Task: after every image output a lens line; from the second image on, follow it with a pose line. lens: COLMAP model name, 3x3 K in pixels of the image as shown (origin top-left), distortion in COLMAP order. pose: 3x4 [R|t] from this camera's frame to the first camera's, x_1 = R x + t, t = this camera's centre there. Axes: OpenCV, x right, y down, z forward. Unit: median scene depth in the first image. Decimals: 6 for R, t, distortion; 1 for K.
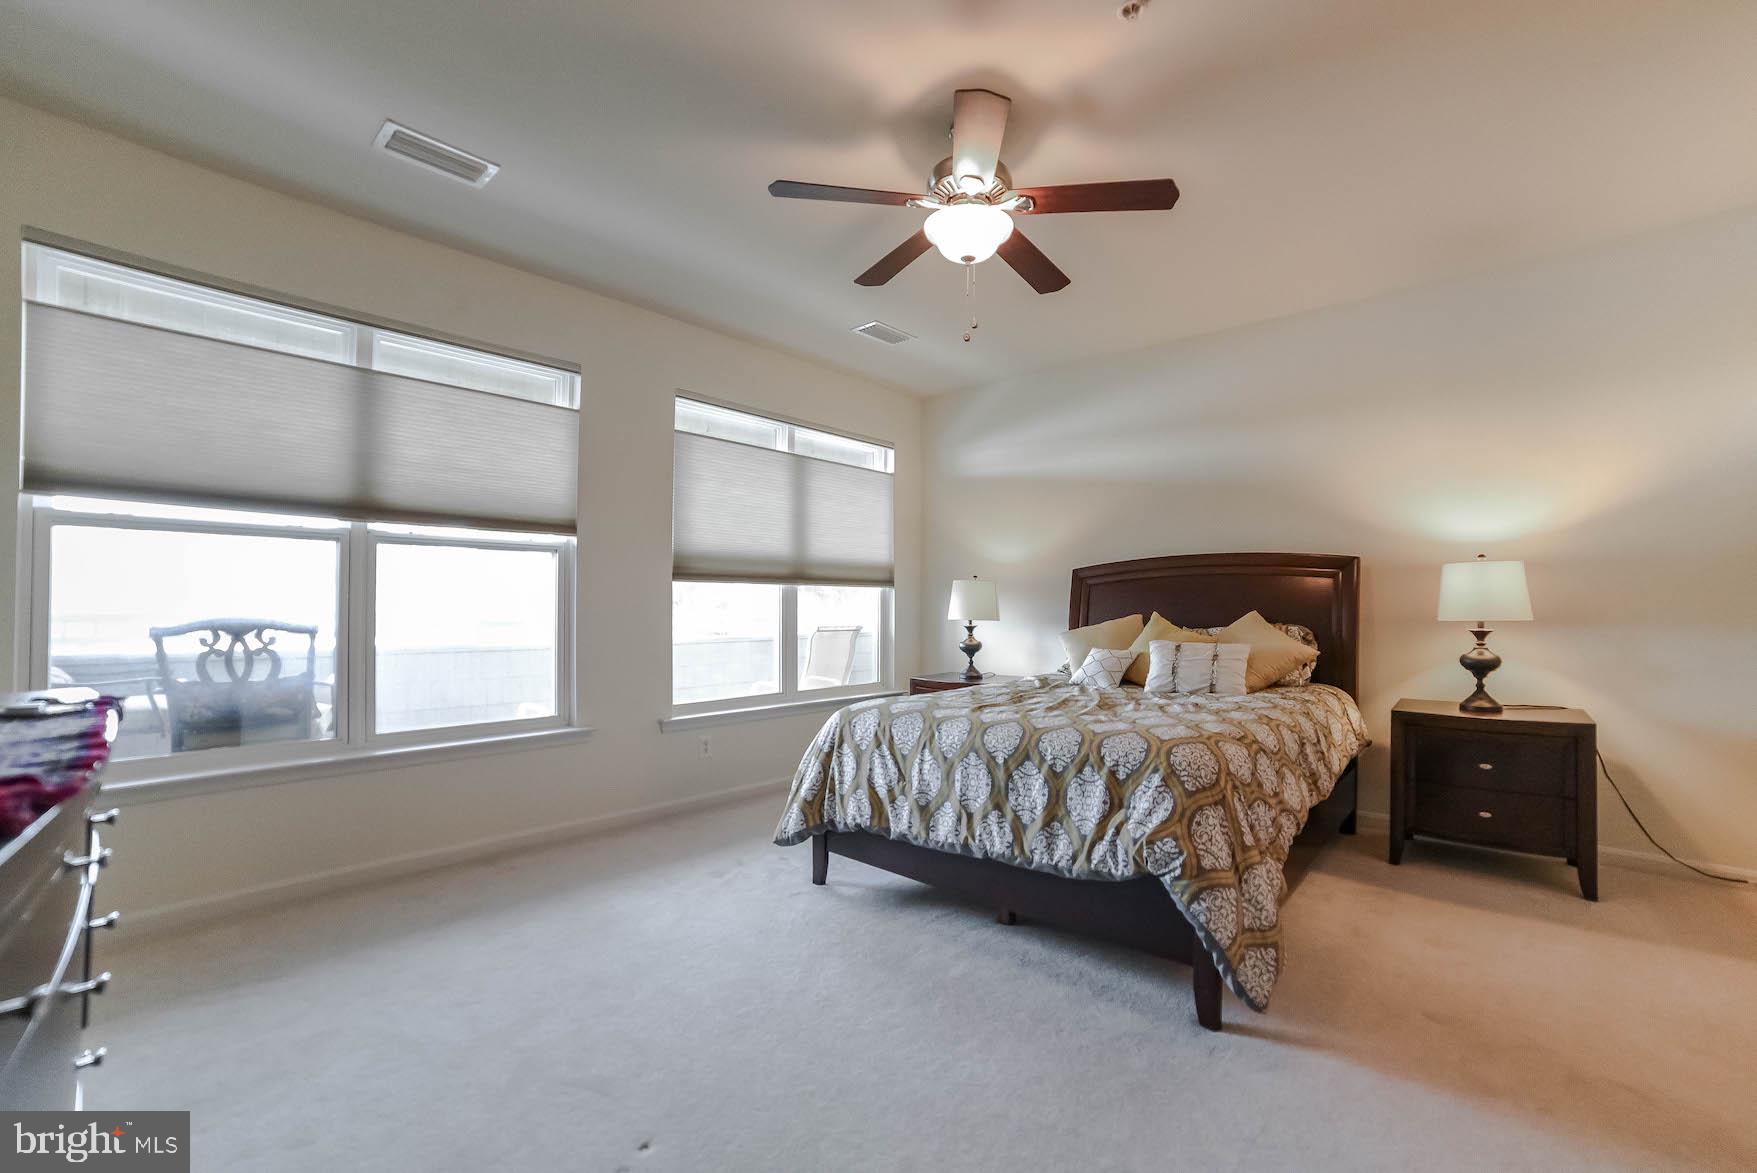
lens RADIAL K [[727.2, 0, 879.4], [0, 727.2, 598.9], [0, 0, 1]] dist [-0.094877, 0.040095]
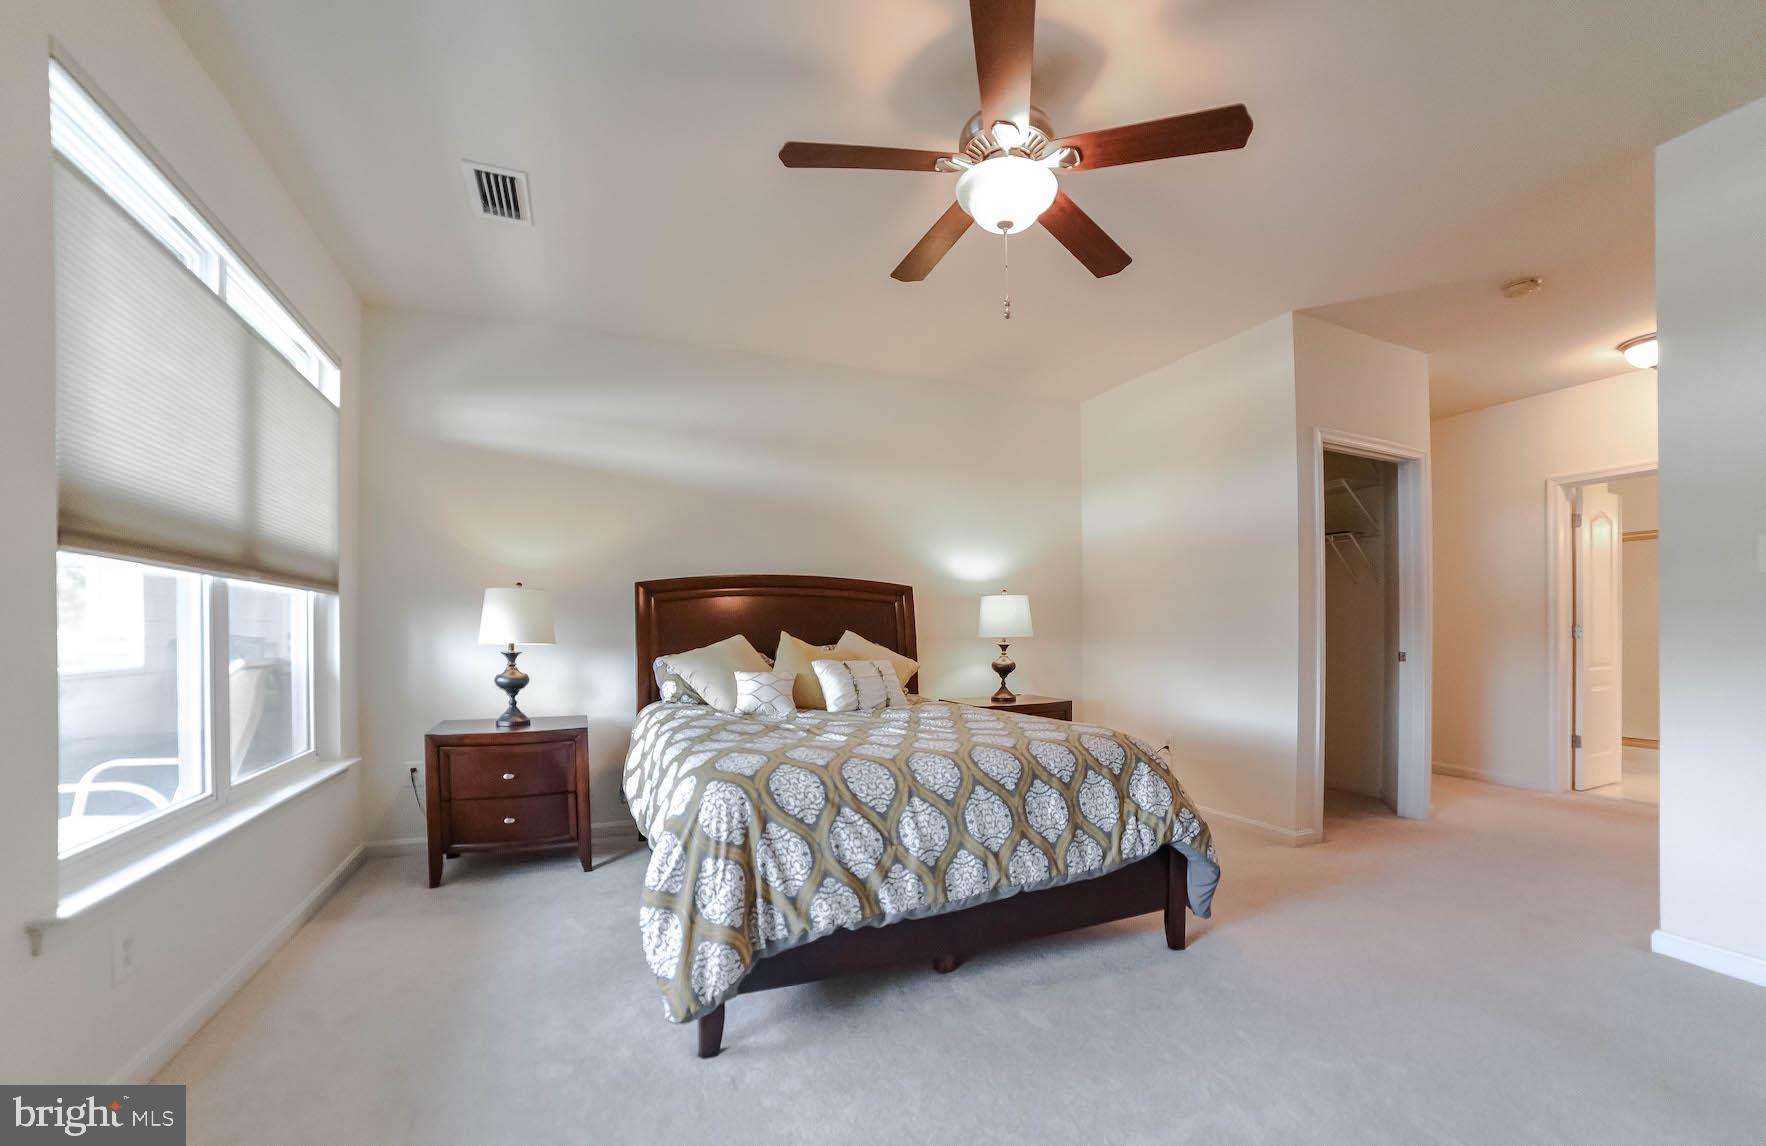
lens RADIAL K [[723.4, 0, 885.3], [0, 723.4, 646.1], [0, 0, 1]] dist [-0.062921, 0.000555]
pose [[0.398904, -0.014393, 0.916880, -0.652574], [-0.011573, 0.999718, 0.020729, 0.021888], [-0.916920, -0.018880, 0.398625, 0.681828]]
